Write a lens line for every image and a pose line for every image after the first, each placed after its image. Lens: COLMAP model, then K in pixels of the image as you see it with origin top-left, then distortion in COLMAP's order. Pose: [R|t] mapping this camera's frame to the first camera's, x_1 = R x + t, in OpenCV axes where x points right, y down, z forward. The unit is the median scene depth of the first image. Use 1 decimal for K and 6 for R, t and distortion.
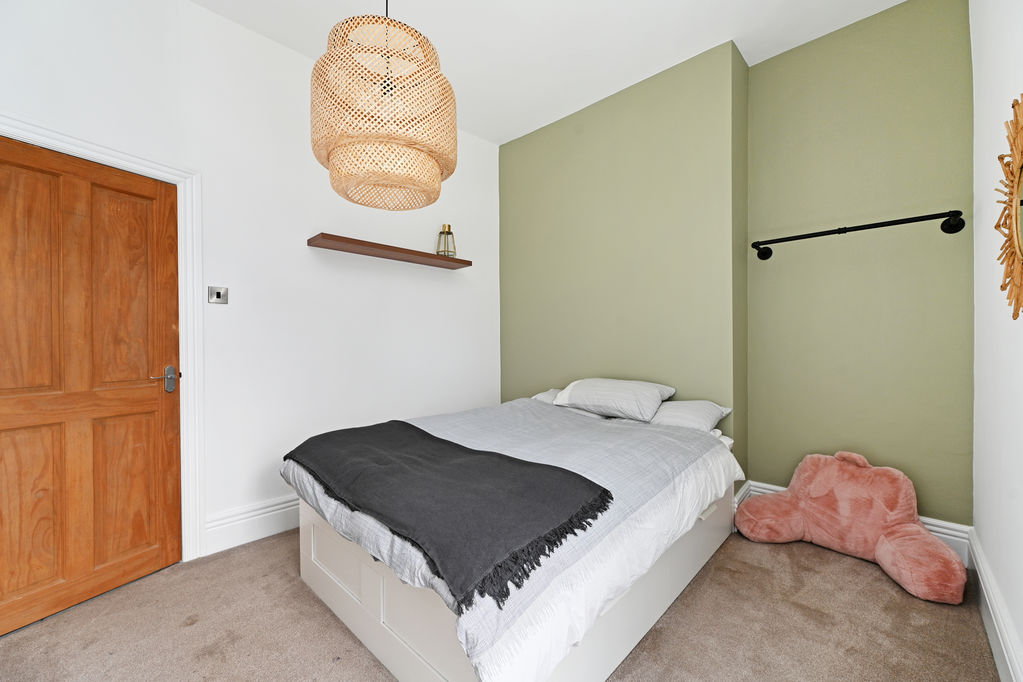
lens RADIAL K [[401.7, 0, 510.9], [0, 401.7, 342.8], [0, 0, 1]] dist [-0.008834, 0.000008]
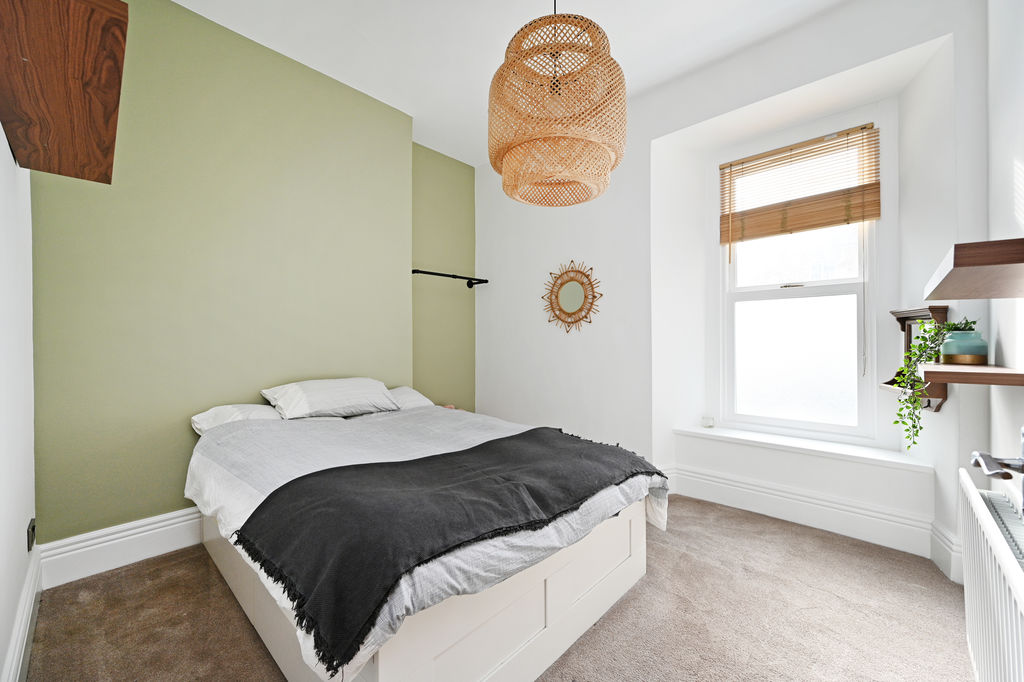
lens RADIAL K [[402.1, 0, 509.5], [0, 402.1, 336.5], [0, 0, 1]] dist [-0.008834, 0.000008]
pose [[-0.003396, 0.022227, 0.999747, -1.237469], [0.000608, 0.999753, -0.022225, 0.023063], [-0.999994, 0.000532, -0.003409, 1.053812]]
